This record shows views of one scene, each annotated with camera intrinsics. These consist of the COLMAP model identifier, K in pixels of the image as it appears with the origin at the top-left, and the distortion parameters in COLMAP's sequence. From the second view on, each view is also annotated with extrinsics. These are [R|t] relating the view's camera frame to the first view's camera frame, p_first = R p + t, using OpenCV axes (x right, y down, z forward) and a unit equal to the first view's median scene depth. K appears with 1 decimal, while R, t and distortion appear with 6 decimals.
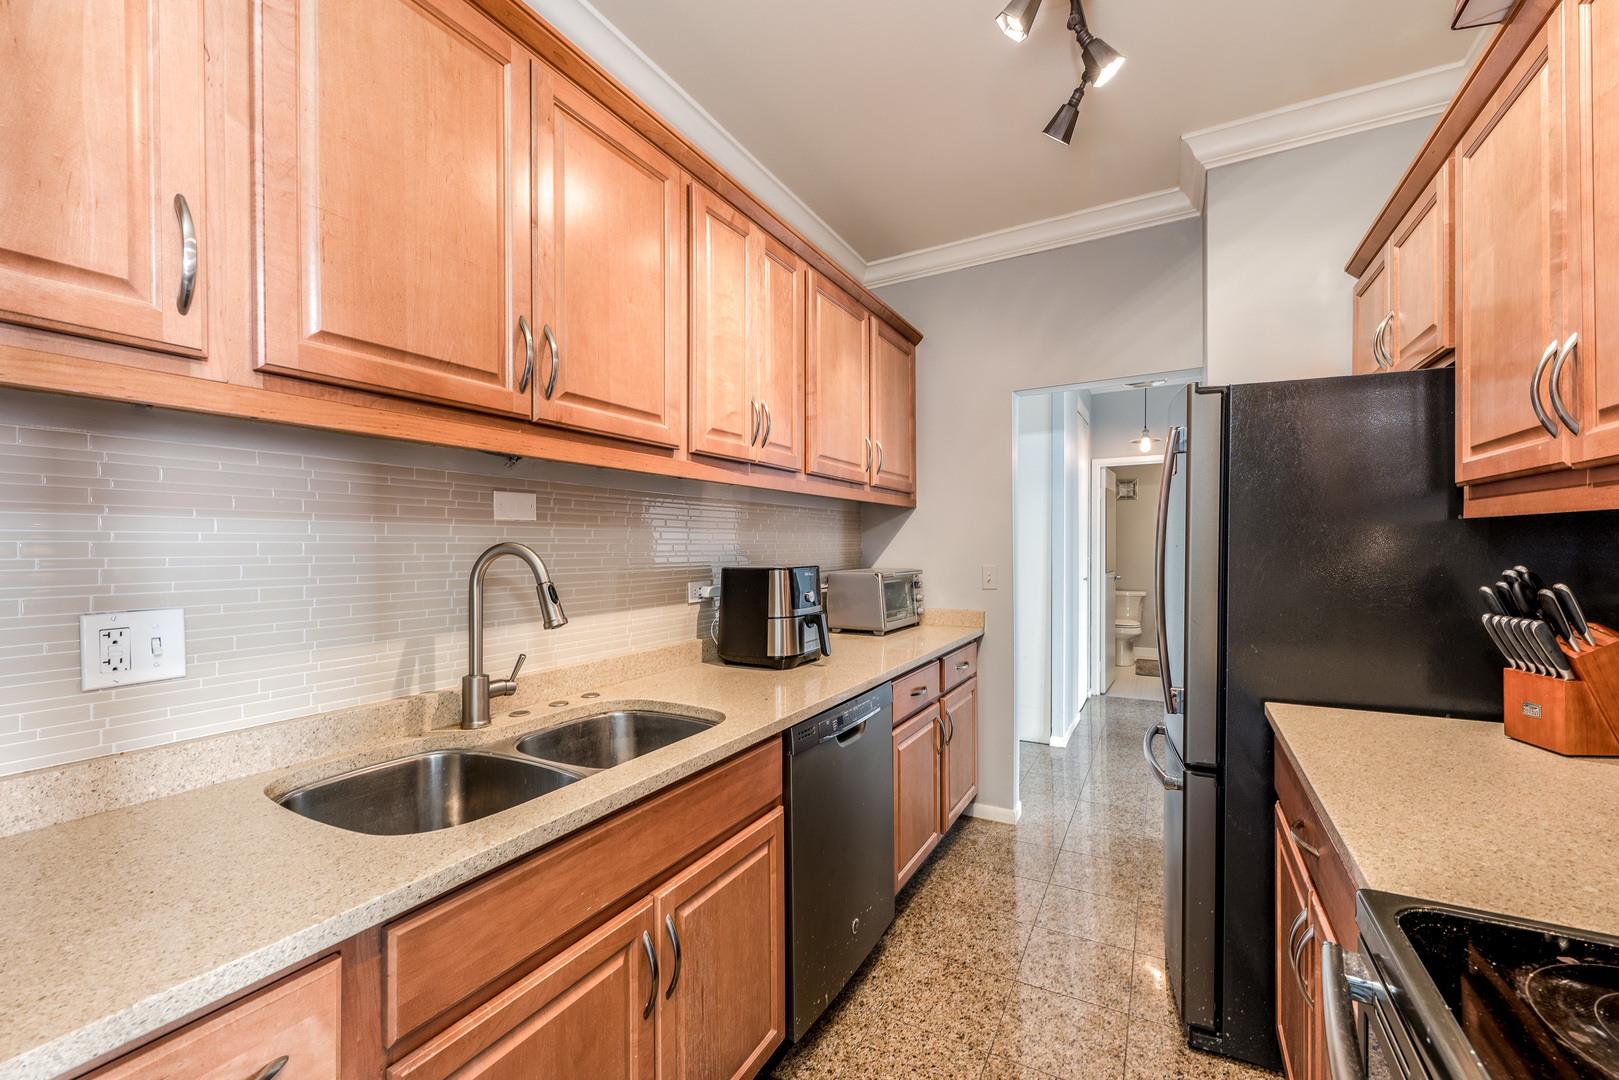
lens RADIAL K [[626.3, 0, 809.6], [0, 626.3, 546.4], [0, 0, 1]] dist [-0.000045, 0.000060]
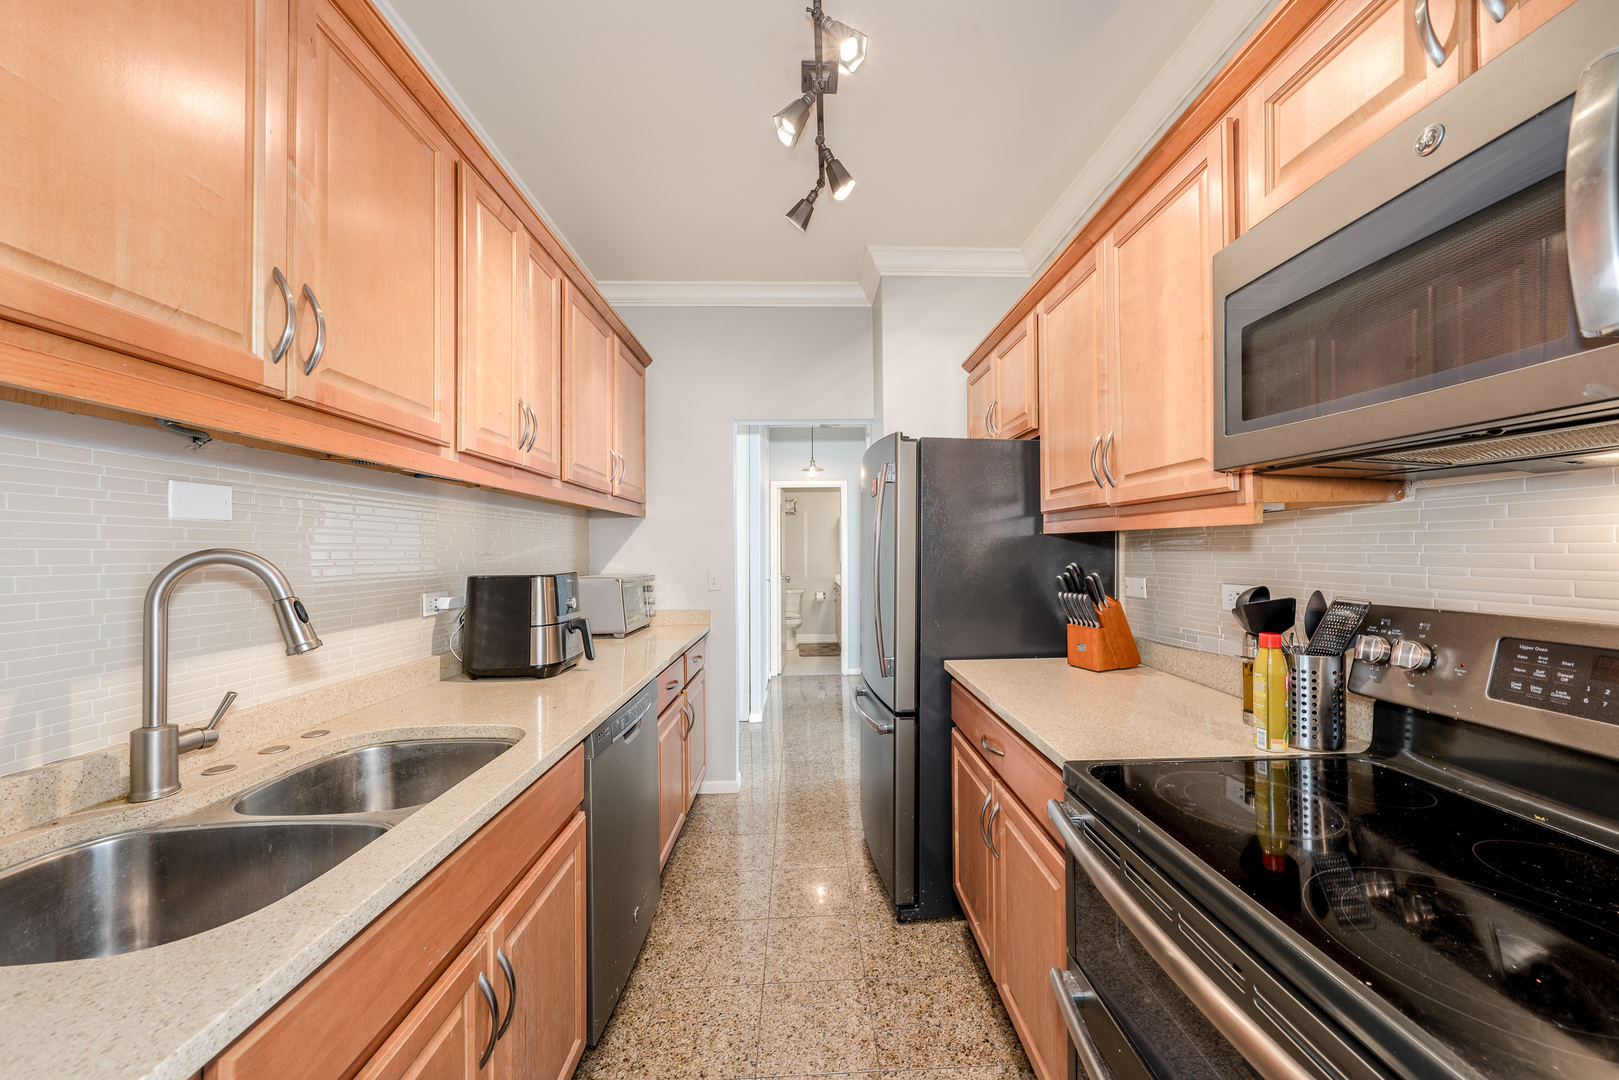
lens RADIAL K [[575.2, 0, 805.0], [0, 575.2, 544.4], [0, 0, 1]] dist [0.000680, -0.000087]
pose [[0.865341, 0.004156, 0.501167, -0.184327], [0.003863, 0.999881, -0.014962, 0.001892], [-0.501169, 0.014883, 0.865221, 0.015703]]
